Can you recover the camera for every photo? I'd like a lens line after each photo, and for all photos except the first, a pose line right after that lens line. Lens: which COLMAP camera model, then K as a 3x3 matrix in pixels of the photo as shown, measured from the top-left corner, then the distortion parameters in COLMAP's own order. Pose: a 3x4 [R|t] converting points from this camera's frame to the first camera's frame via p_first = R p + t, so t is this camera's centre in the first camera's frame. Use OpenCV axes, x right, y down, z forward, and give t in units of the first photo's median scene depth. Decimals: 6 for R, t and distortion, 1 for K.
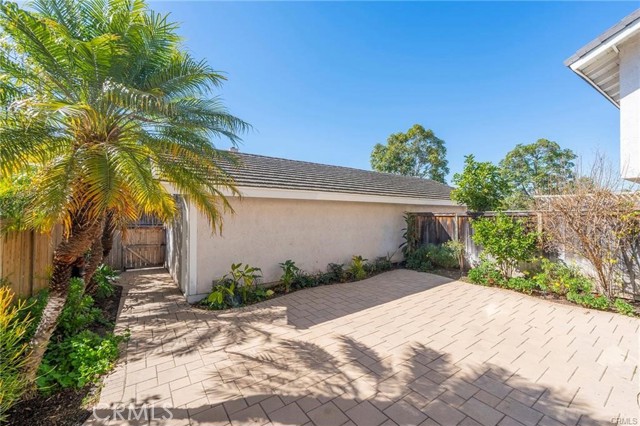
lens RADIAL K [[259.3, 0, 322.3], [0, 259.3, 213.3], [0, 0, 1]] dist [-0.002113, 0.000027]
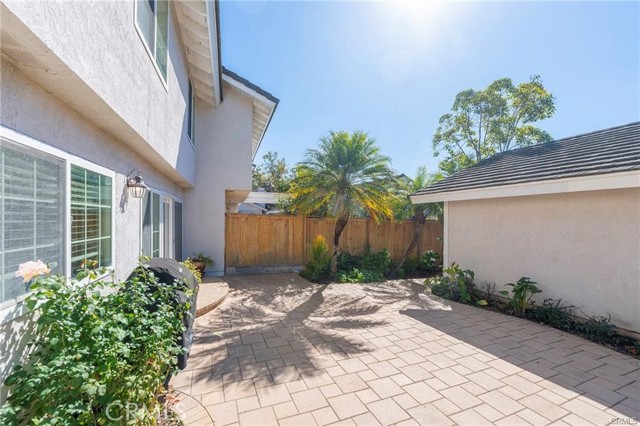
lens RADIAL K [[259.3, 0, 320.8], [0, 259.3, 218.7], [0, 0, 1]] dist [-0.002113, 0.000027]
pose [[-0.195328, -0.010287, -0.980684, 1.246710], [-0.012232, 0.999893, -0.008052, 0.036106], [0.980662, 0.010423, -0.195433, 0.937159]]
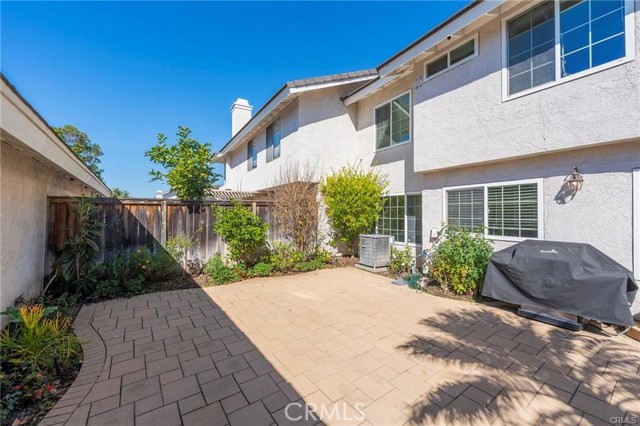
lens RADIAL K [[259.3, 0, 315.5], [0, 259.3, 211.6], [0, 0, 1]] dist [-0.002113, 0.000027]
pose [[-0.011316, 0.007112, 0.999911, -0.441304], [-0.010295, 0.999921, -0.007229, 0.066614], [-0.999883, -0.010376, -0.011242, 1.207941]]
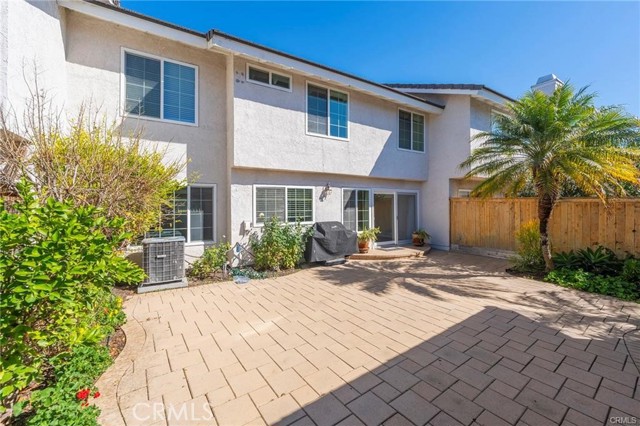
lens RADIAL K [[259.3, 0, 325.1], [0, 259.3, 202.9], [0, 0, 1]] dist [-0.002113, 0.000027]
pose [[-0.999251, 0.005820, -0.038267, 0.644260], [0.006385, 0.999872, -0.014667, 0.057201], [0.038177, -0.014900, -0.999160, 2.141672]]
